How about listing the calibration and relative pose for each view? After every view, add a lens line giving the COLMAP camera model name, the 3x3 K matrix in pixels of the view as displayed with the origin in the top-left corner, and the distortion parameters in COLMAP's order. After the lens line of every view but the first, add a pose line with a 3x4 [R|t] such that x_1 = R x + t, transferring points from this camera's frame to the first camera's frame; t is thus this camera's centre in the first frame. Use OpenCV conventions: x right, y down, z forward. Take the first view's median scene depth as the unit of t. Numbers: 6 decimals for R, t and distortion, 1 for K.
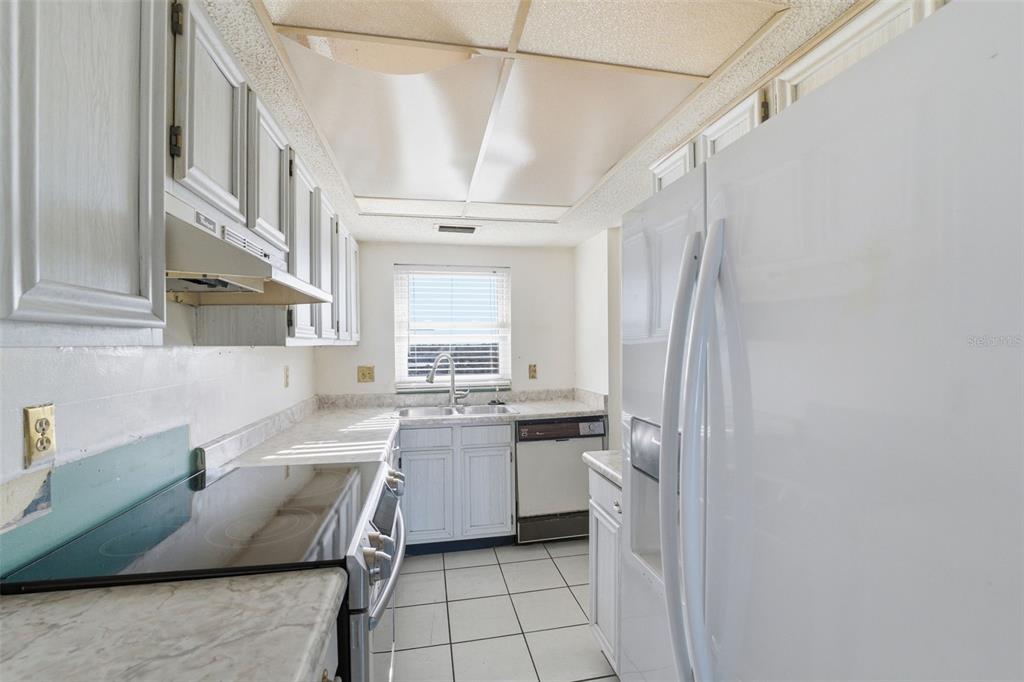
lens RADIAL K [[424.3, 0, 508.4], [0, 424.3, 346.3], [0, 0, 1]] dist [-0.025827, 0.001602]
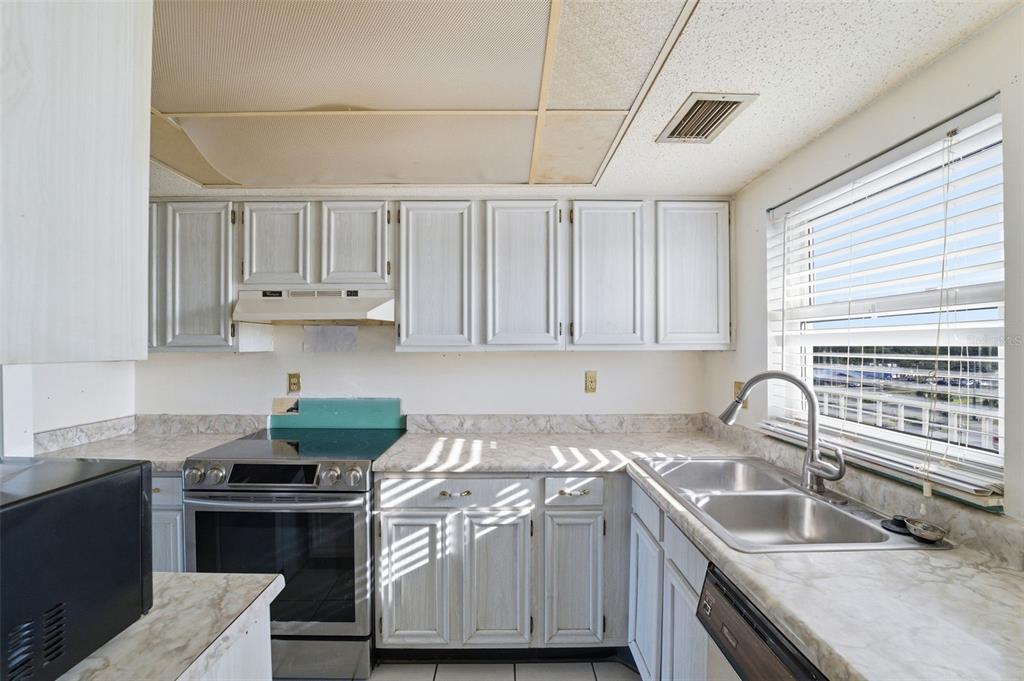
lens RADIAL K [[424.3, 0, 514.2], [0, 424.3, 345.0], [0, 0, 1]] dist [-0.025827, 0.001602]
pose [[-0.167041, 0.007777, -0.985919, 0.354156], [0.001843, 0.999970, 0.007575, -0.015514], [0.985948, -0.000552, -0.167050, 0.768827]]
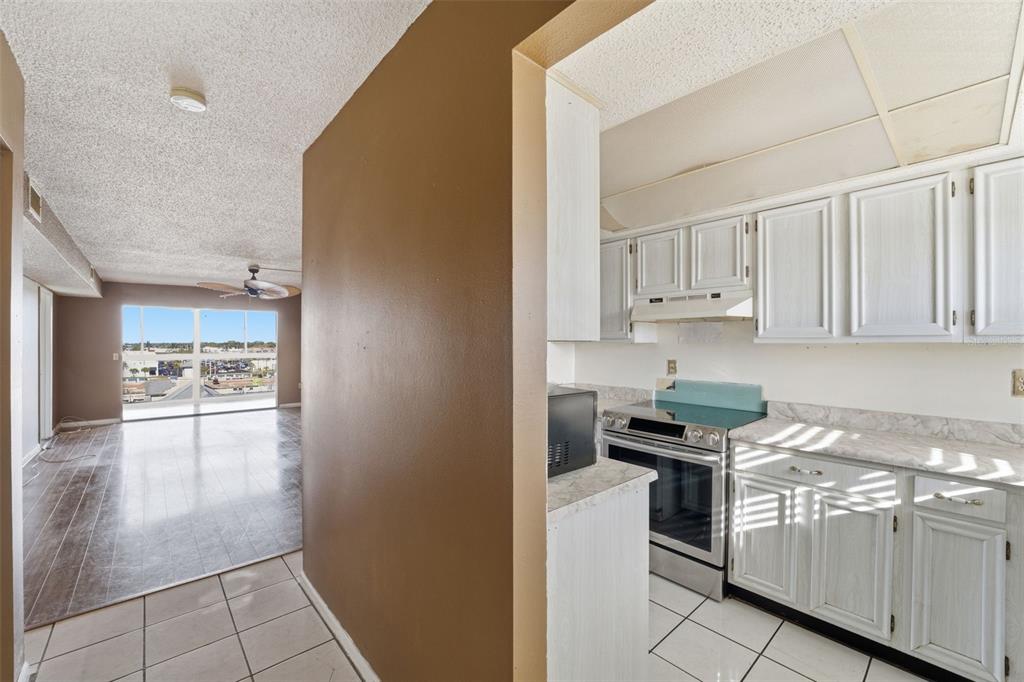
lens RADIAL K [[424.3, 0, 508.5], [0, 424.3, 342.6], [0, 0, 1]] dist [-0.025827, 0.001602]
pose [[-0.860018, 0.008636, -0.510191, 0.499951], [0.005933, 0.999958, 0.006926, -0.009321], [0.510230, 0.002929, -0.860033, 0.900922]]
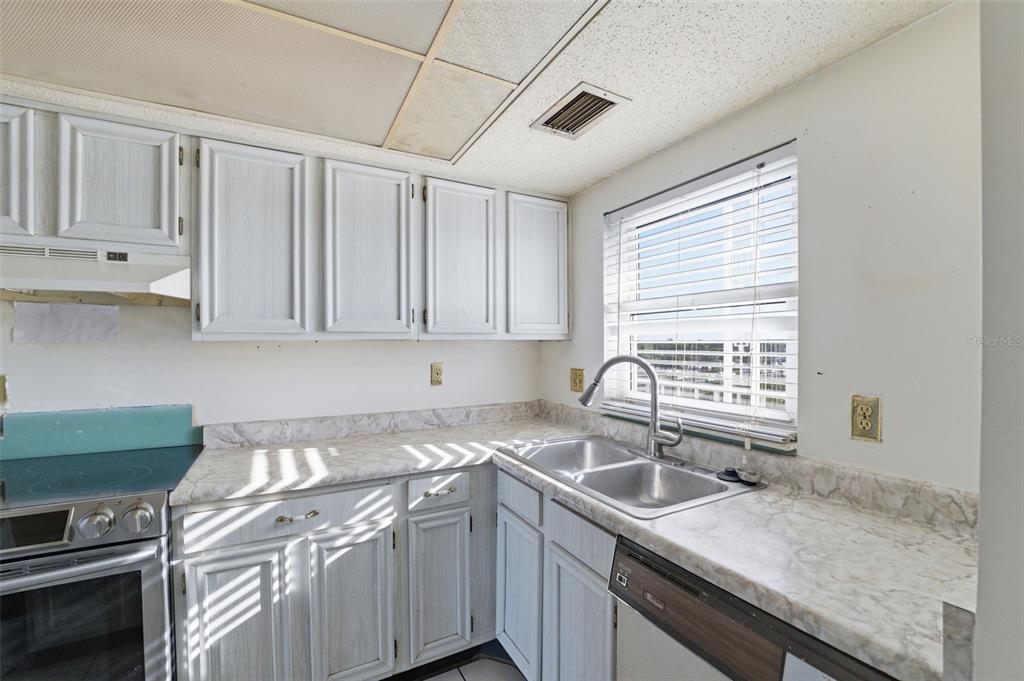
lens RADIAL K [[424.3, 0, 511.0], [0, 424.3, 348.8], [0, 0, 1]] dist [-0.025827, 0.001602]
pose [[0.303199, 0.020348, -0.952710, 0.305697], [-0.001350, 0.999780, 0.020924, -0.001749], [0.952926, -0.005058, 0.303160, 0.681394]]
